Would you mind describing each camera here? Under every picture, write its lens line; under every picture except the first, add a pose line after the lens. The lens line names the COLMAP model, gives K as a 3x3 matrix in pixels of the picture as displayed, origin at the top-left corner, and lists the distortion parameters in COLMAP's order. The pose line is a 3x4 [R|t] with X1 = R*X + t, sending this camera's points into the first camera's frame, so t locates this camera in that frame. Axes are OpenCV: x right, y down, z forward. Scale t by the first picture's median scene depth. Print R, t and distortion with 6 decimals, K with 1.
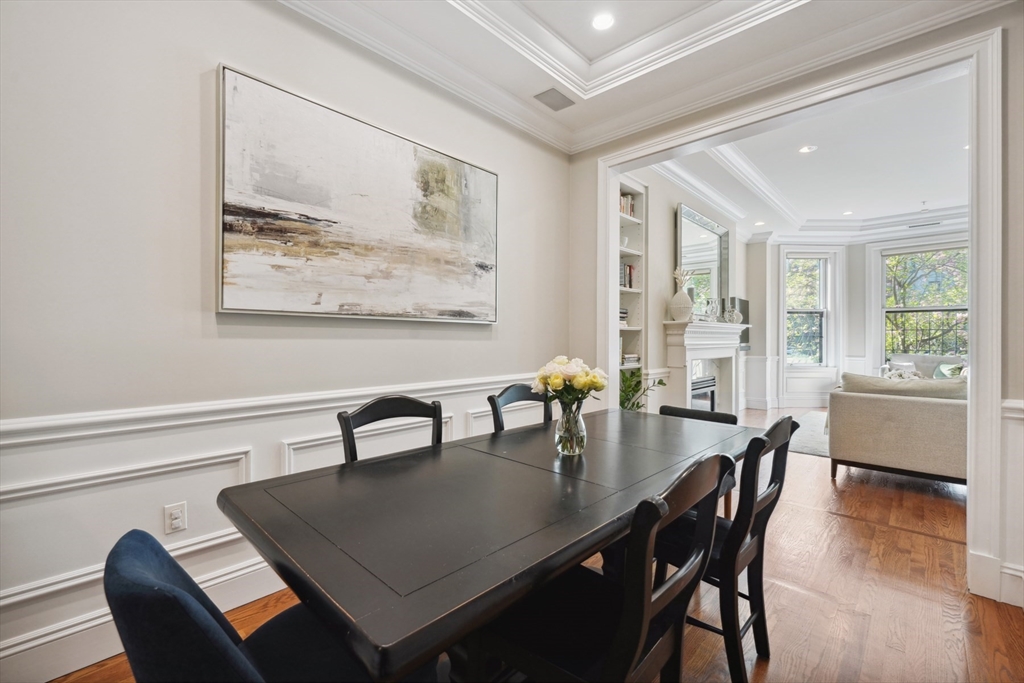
lens RADIAL K [[432.6, 0, 516.5], [0, 432.6, 340.1], [0, 0, 1]] dist [-0.000381, -0.000008]
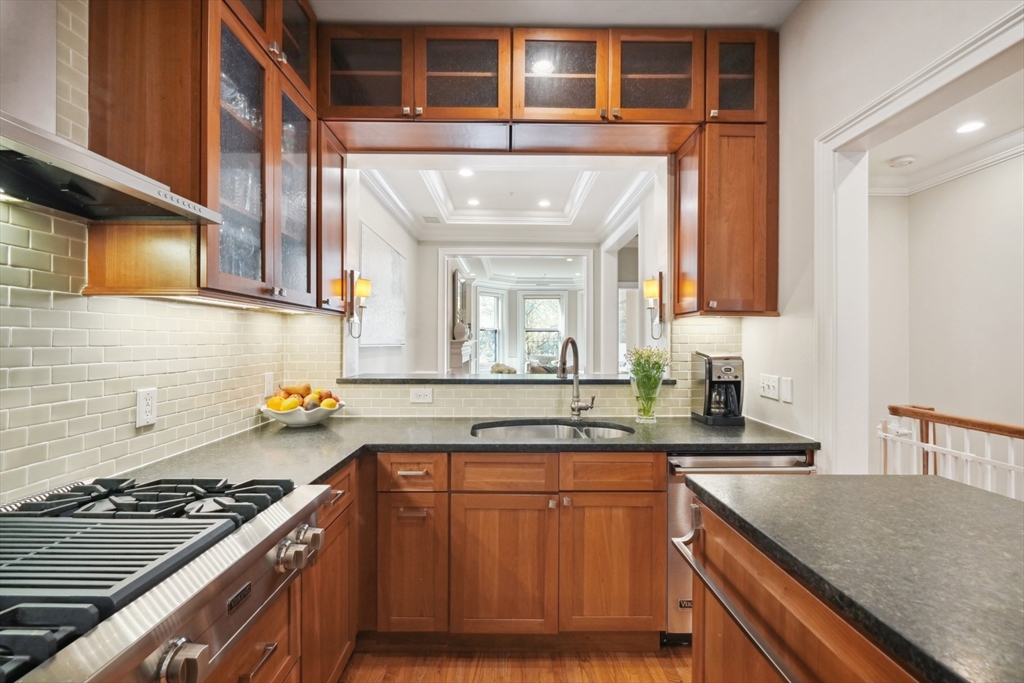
lens RADIAL K [[441.3, 0, 515.0], [0, 441.3, 339.8], [0, 0, 1]] dist [-0.001467, 0.000102]
pose [[0.718412, 0.001246, 0.695617, -0.951718], [0.002976, 0.999984, -0.004865, -0.050425], [-0.695612, 0.005565, 0.718396, -0.558485]]
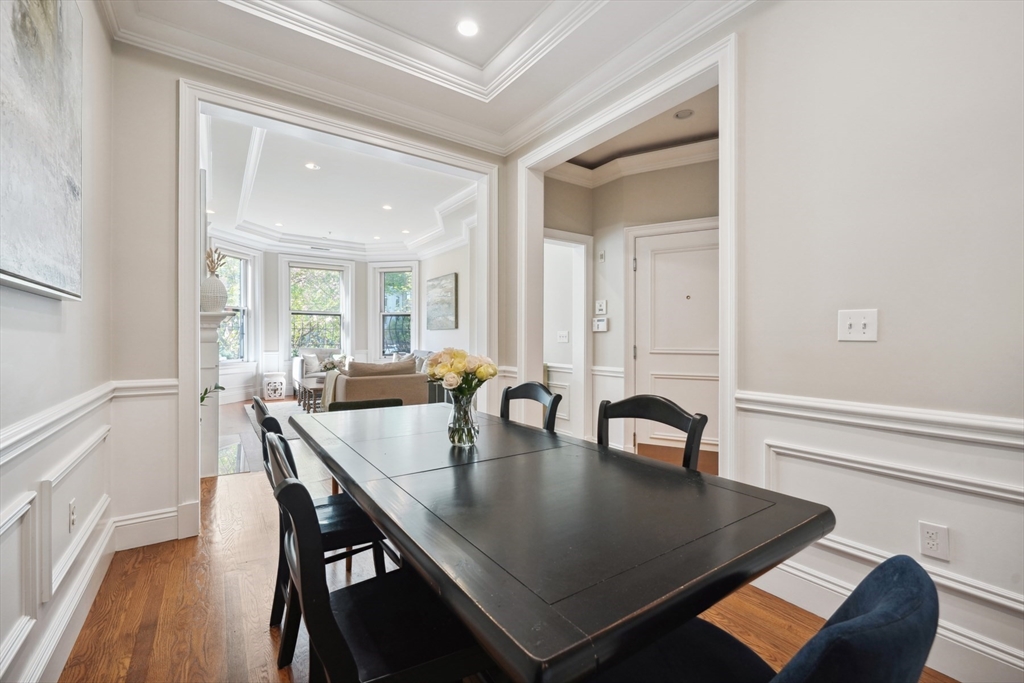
lens RADIAL K [[426.7, 0, 509.9], [0, 426.7, 336.7], [0, 0, 1]] dist [-0.000531, -0.000076]
pose [[0.203956, -0.001549, 0.978979, -0.437288], [0.004309, 0.999990, 0.000684, 0.003769], [-0.978971, 0.004079, 0.203960, 0.385494]]
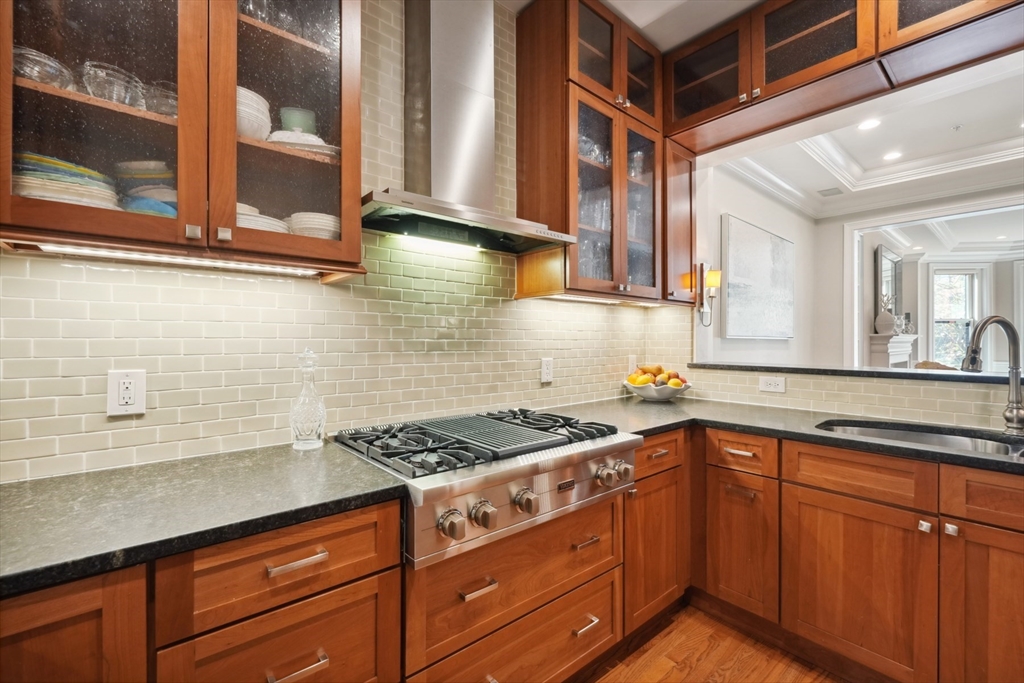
lens RADIAL K [[441.0, 0, 510.3], [0, 441.0, 340.0], [0, 0, 1]] dist [-0.000659, -0.000162]
pose [[0.993816, -0.002546, -0.111012, -0.881417], [0.001740, 0.999971, -0.007358, -0.024785], [0.111027, 0.007119, 0.993792, -0.681052]]
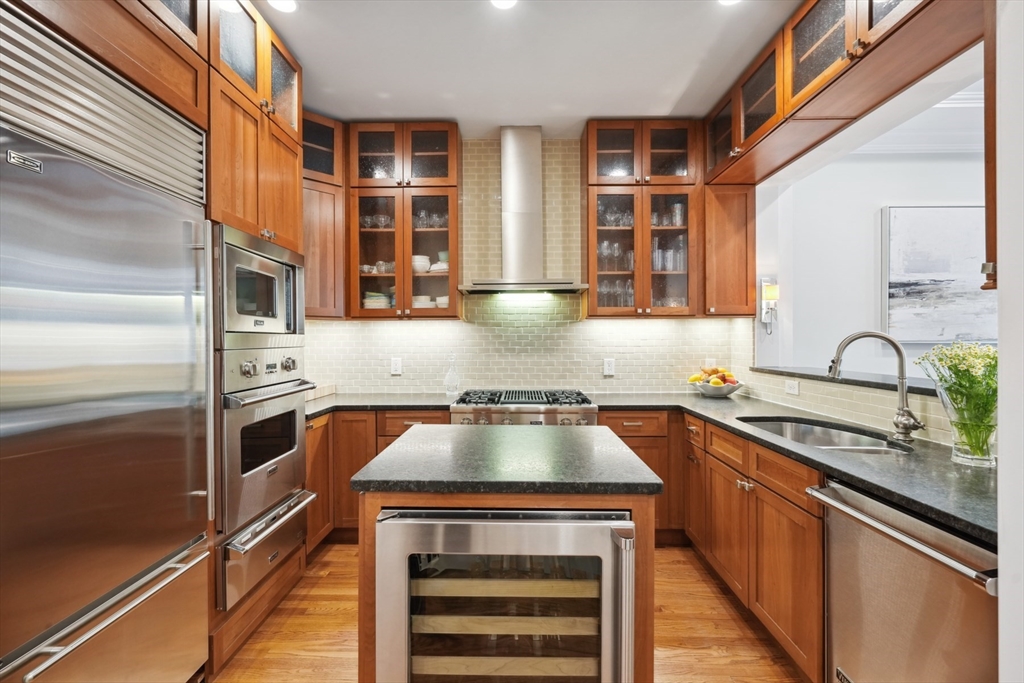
lens RADIAL K [[447.6, 0, 504.5], [0, 447.6, 341.1], [0, 0, 1]] dist [-0.001929, -0.000208]
pose [[0.662466, -0.002556, -0.749087, -0.209794], [0.001697, 0.999997, -0.001911, -0.043149], [0.749090, -0.000005, 0.662469, -0.877204]]
